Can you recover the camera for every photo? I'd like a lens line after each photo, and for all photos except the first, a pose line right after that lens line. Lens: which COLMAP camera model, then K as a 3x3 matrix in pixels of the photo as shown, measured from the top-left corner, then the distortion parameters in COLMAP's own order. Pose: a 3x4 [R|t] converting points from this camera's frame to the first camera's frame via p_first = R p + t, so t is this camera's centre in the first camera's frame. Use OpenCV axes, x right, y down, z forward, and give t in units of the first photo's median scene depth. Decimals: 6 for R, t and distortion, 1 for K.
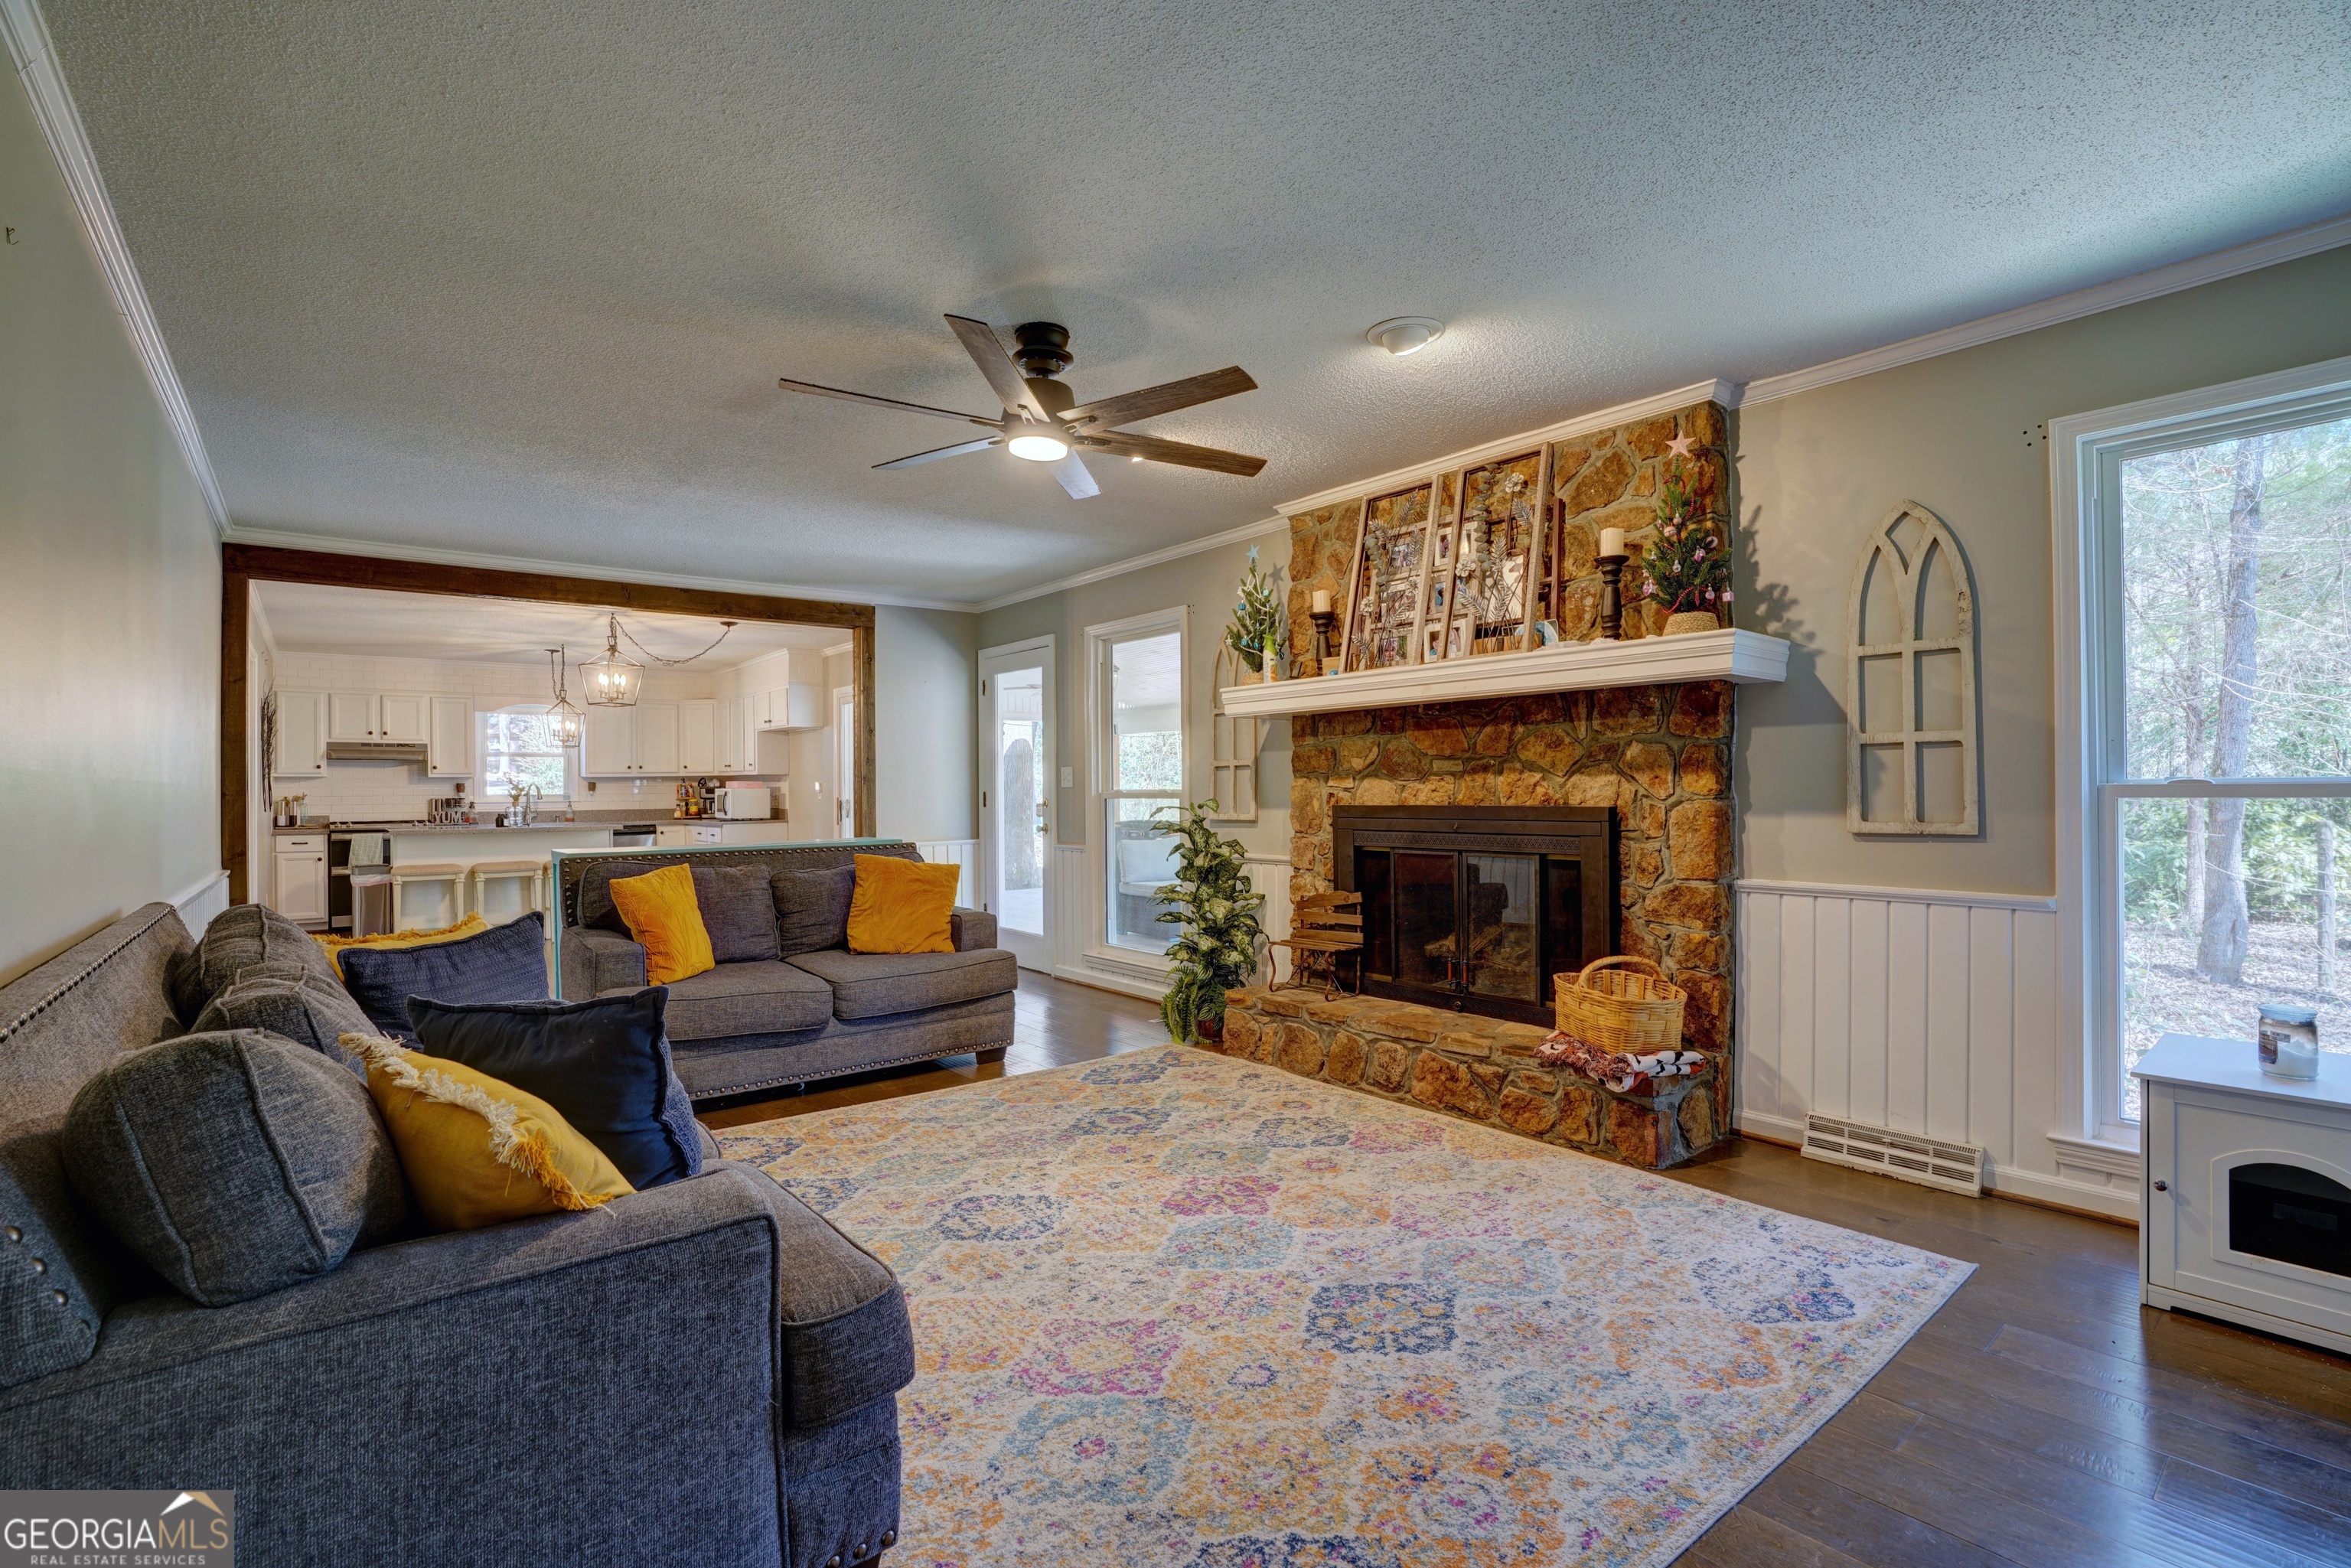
lens RADIAL K [[1052.1, 0, 1166.0], [0, 1052.1, 785.9], [0, 0, 1]] dist [-0.002241, -0.000143]
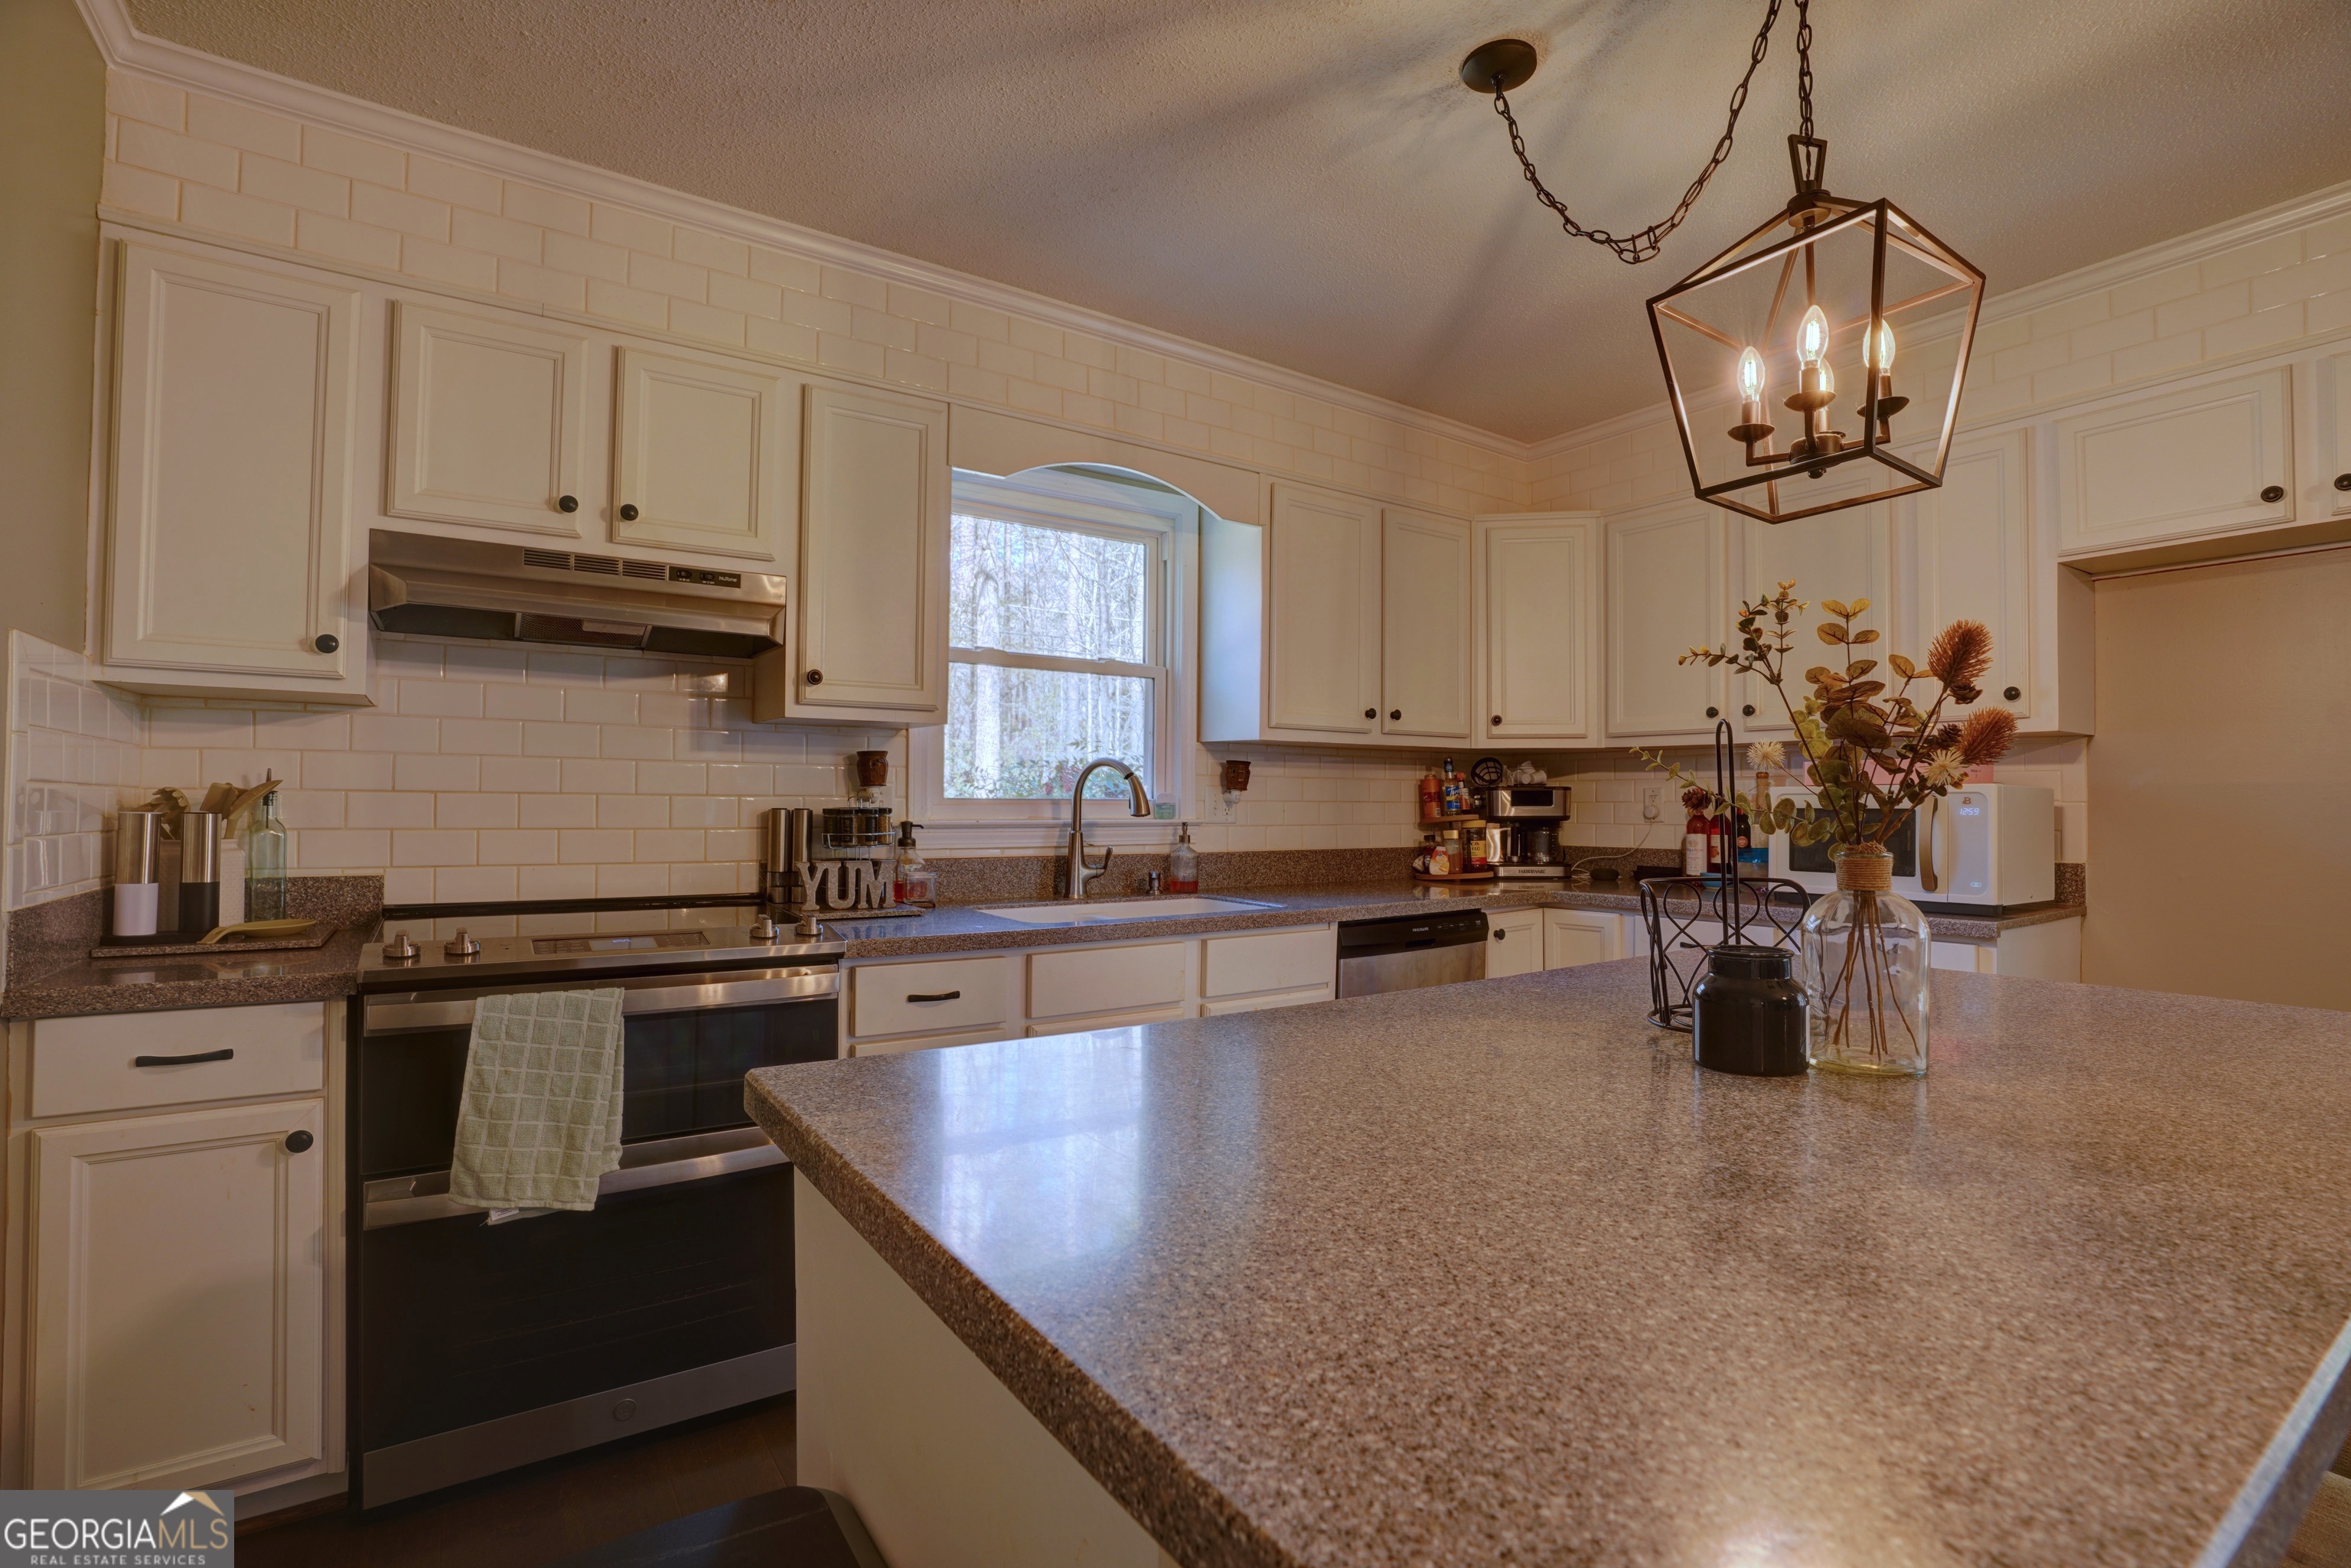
lens RADIAL K [[1052.1, 0, 1185.8], [0, 1052.1, 786.3], [0, 0, 1]] dist [-0.002241, -0.000143]
pose [[0.997361, 0.008412, -0.072118, -0.614854], [-0.009878, 0.999751, -0.020007, 0.011412], [0.071932, 0.020667, 0.997195, 0.795450]]
